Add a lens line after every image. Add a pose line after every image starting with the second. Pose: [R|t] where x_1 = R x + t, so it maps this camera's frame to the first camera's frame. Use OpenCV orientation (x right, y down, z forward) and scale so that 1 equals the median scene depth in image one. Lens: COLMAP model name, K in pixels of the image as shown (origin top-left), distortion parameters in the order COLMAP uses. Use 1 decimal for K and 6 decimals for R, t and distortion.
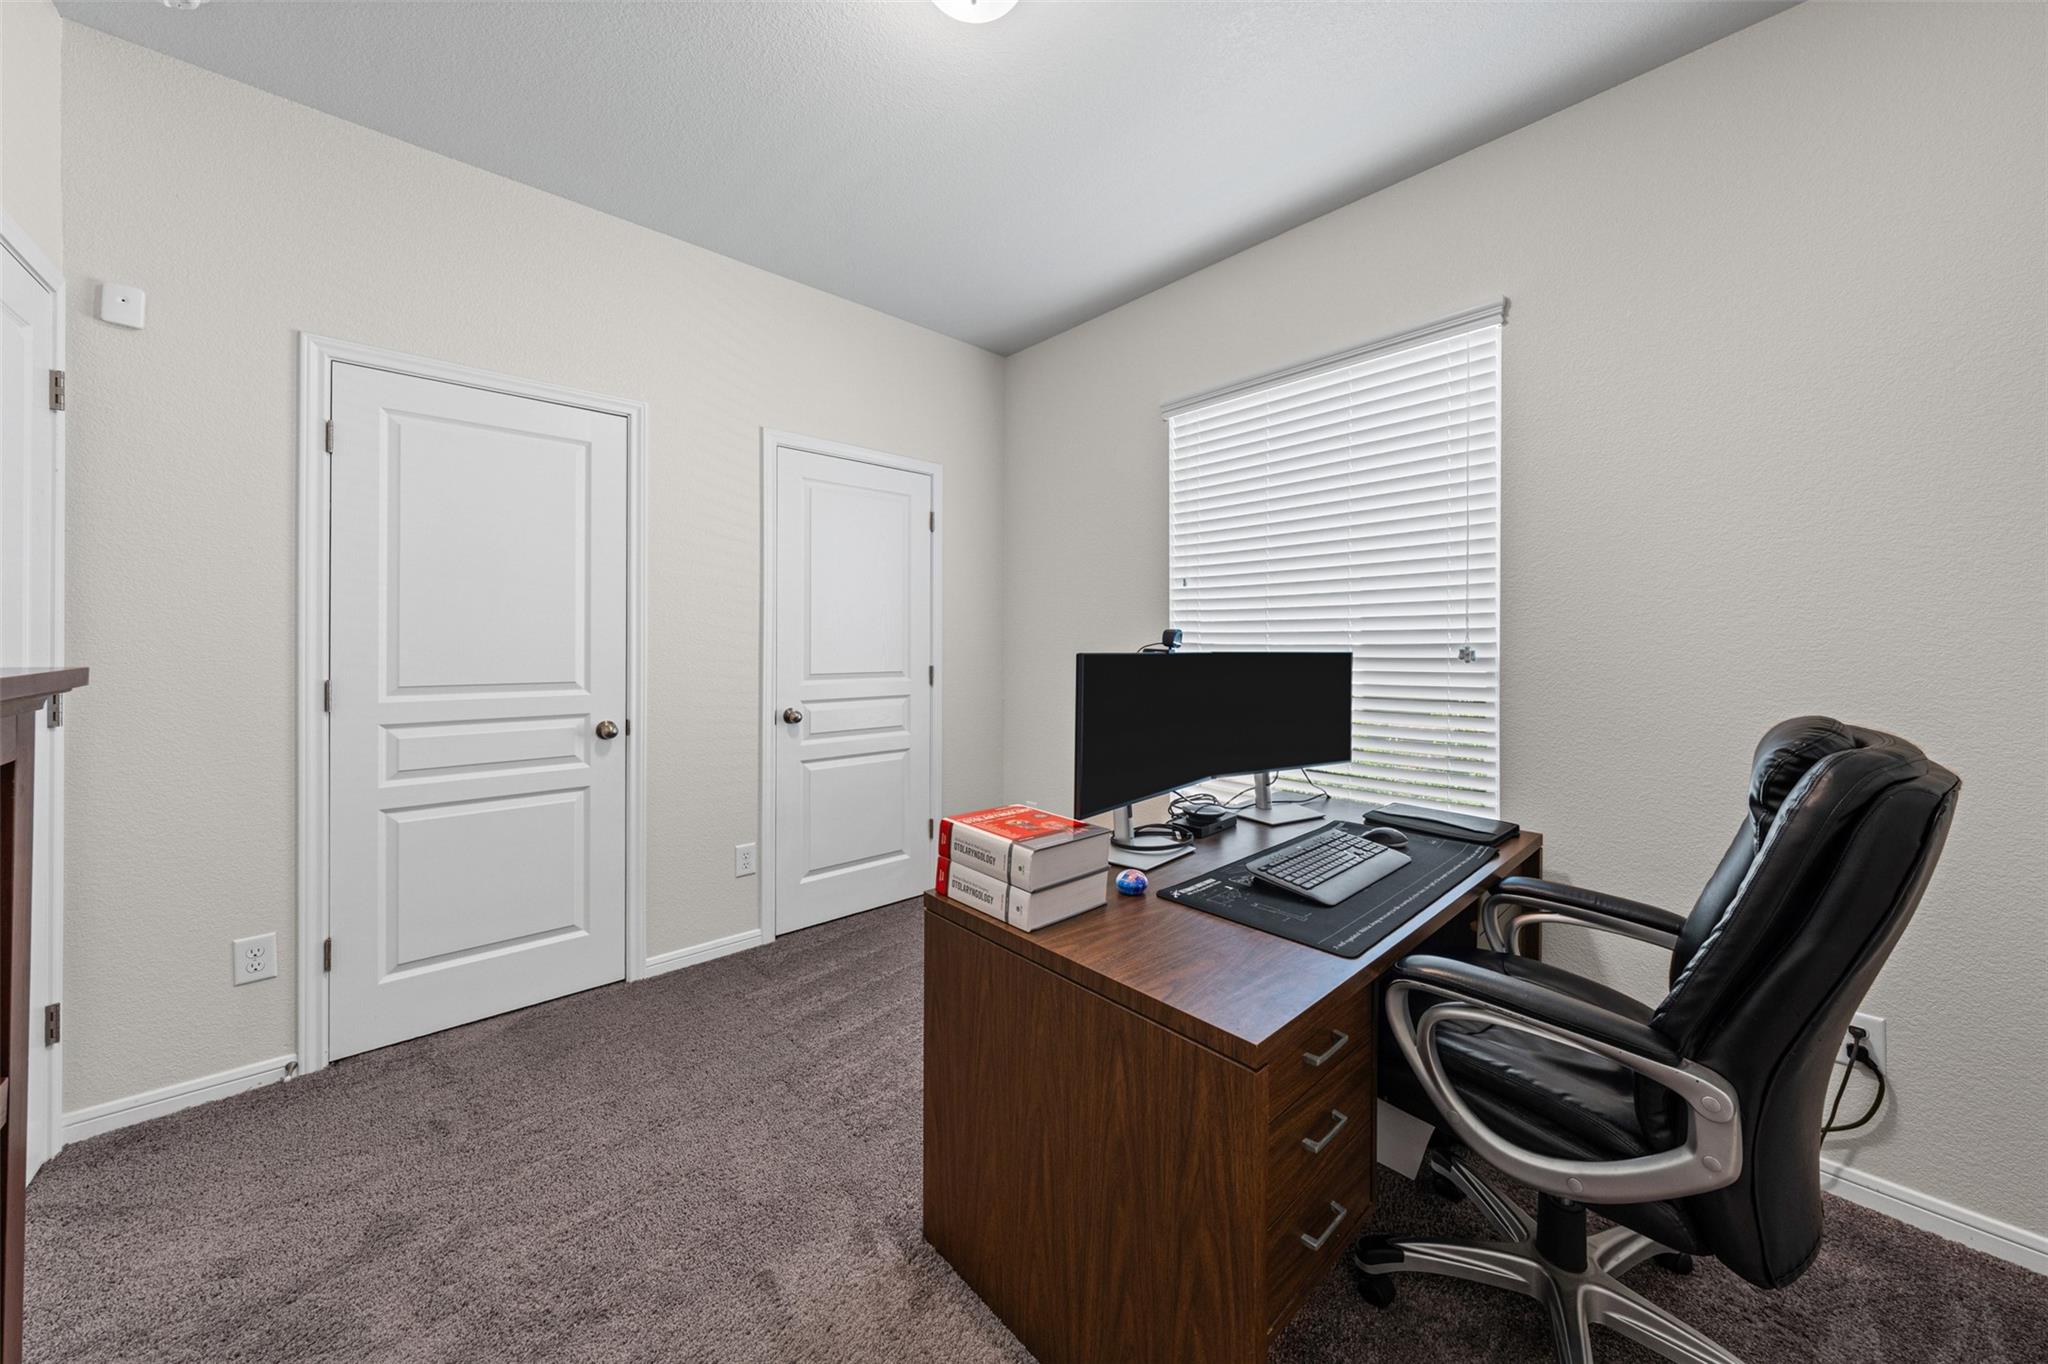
lens RADIAL K [[700.6, 0, 1009.3], [0, 700.6, 646.4], [0, 0, 1]] dist [-0.000571, -0.000046]
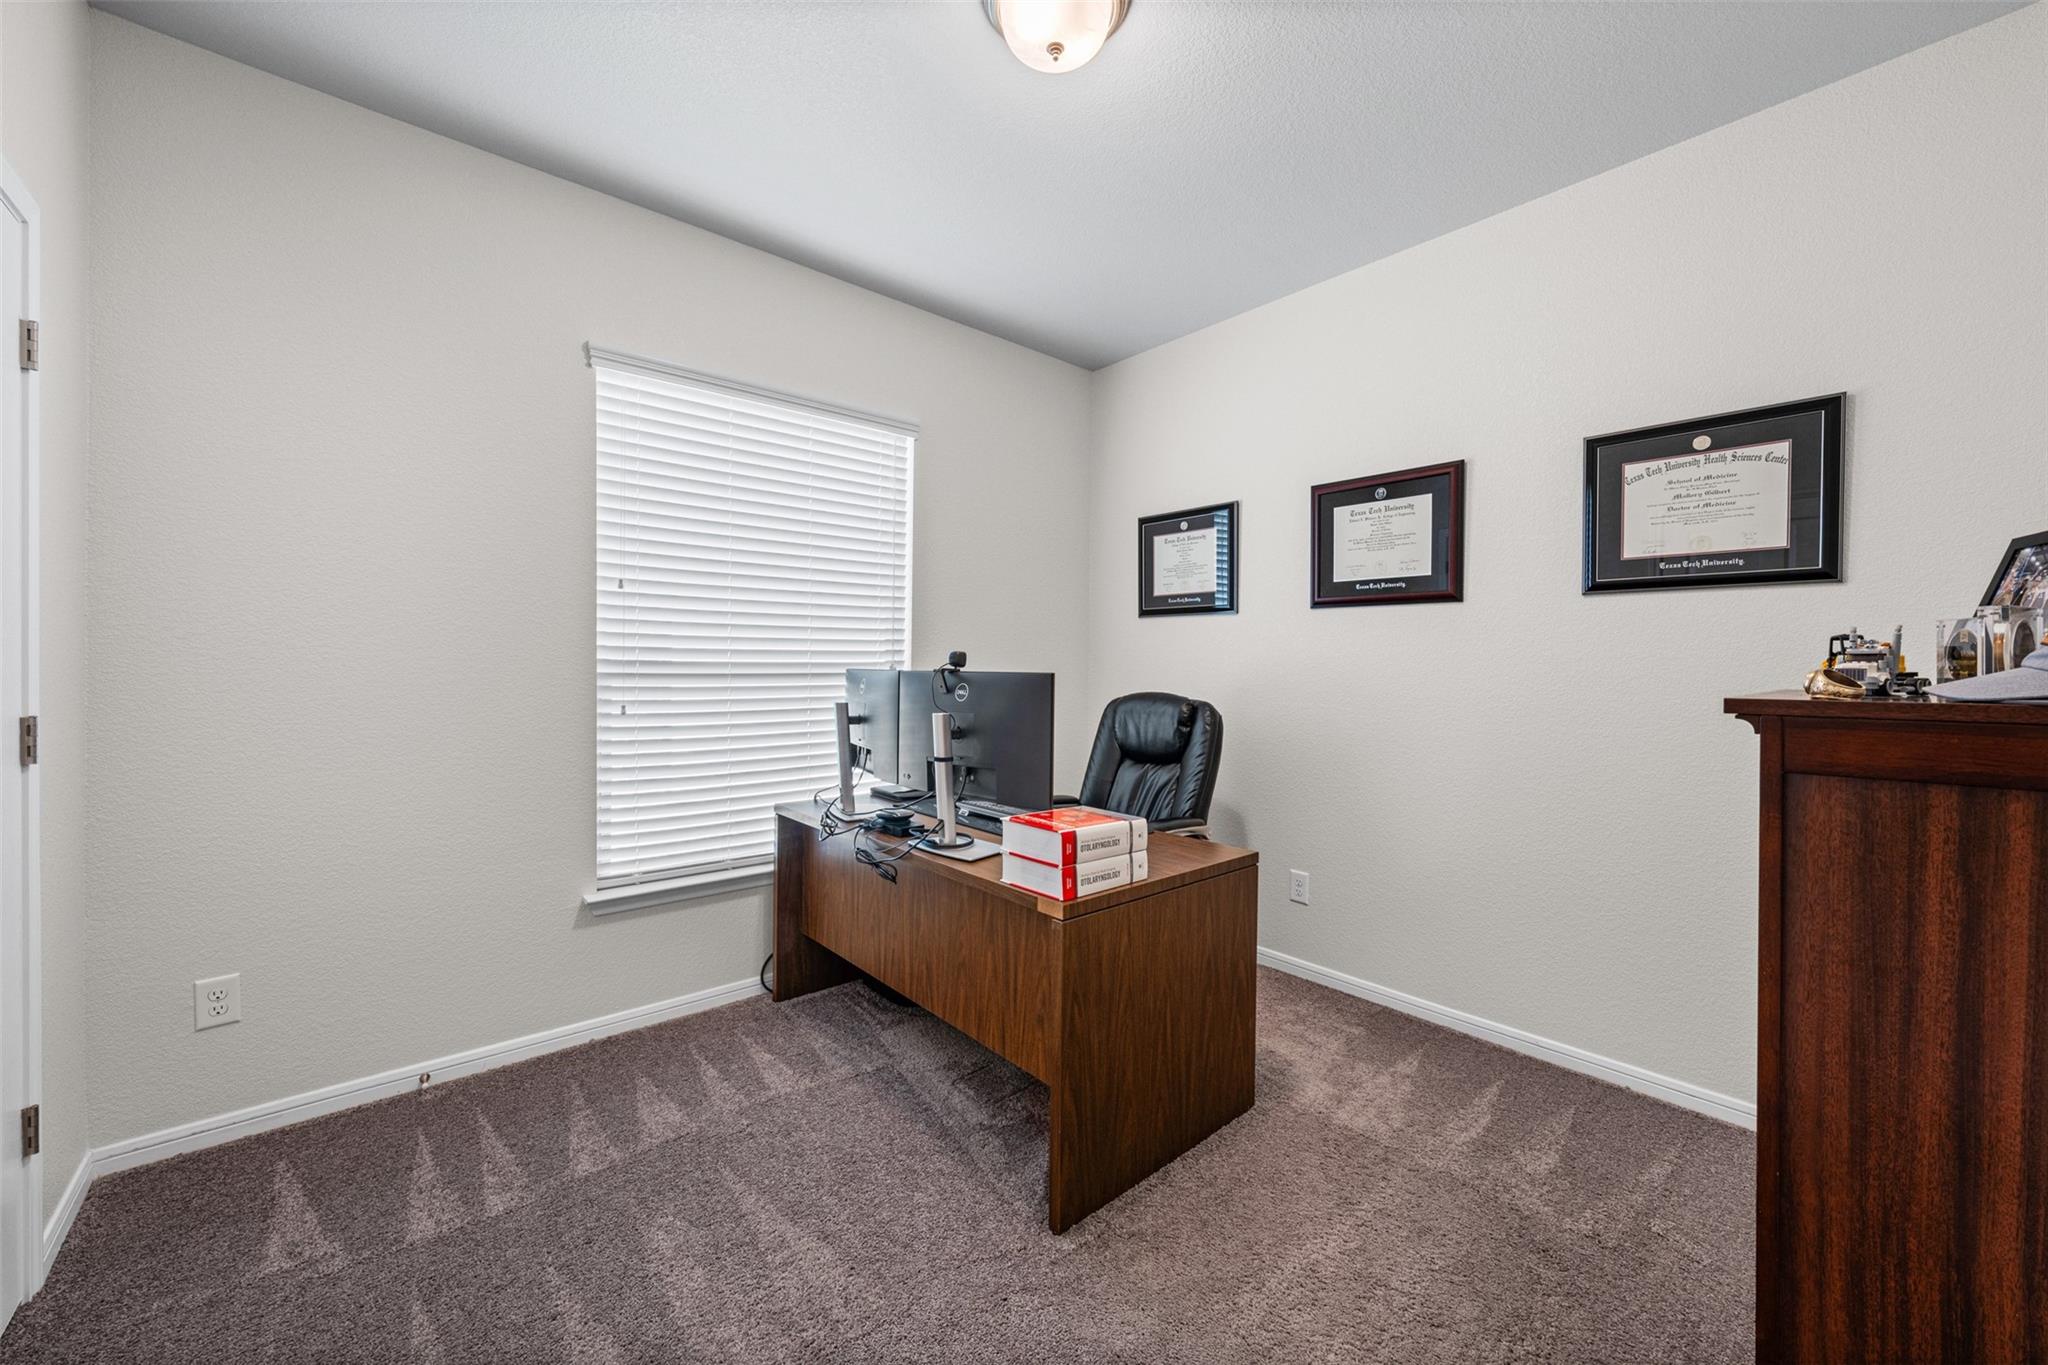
lens RADIAL K [[785.0, 0, 1023.7], [0, 785.0, 670.5], [0, 0, 1]] dist [0.000656, -0.000037]
pose [[0.018506, -0.017235, 0.999680, -1.373087], [-0.004542, 0.999840, 0.017321, -0.020871], [-0.999818, -0.004861, 0.018425, 1.111289]]
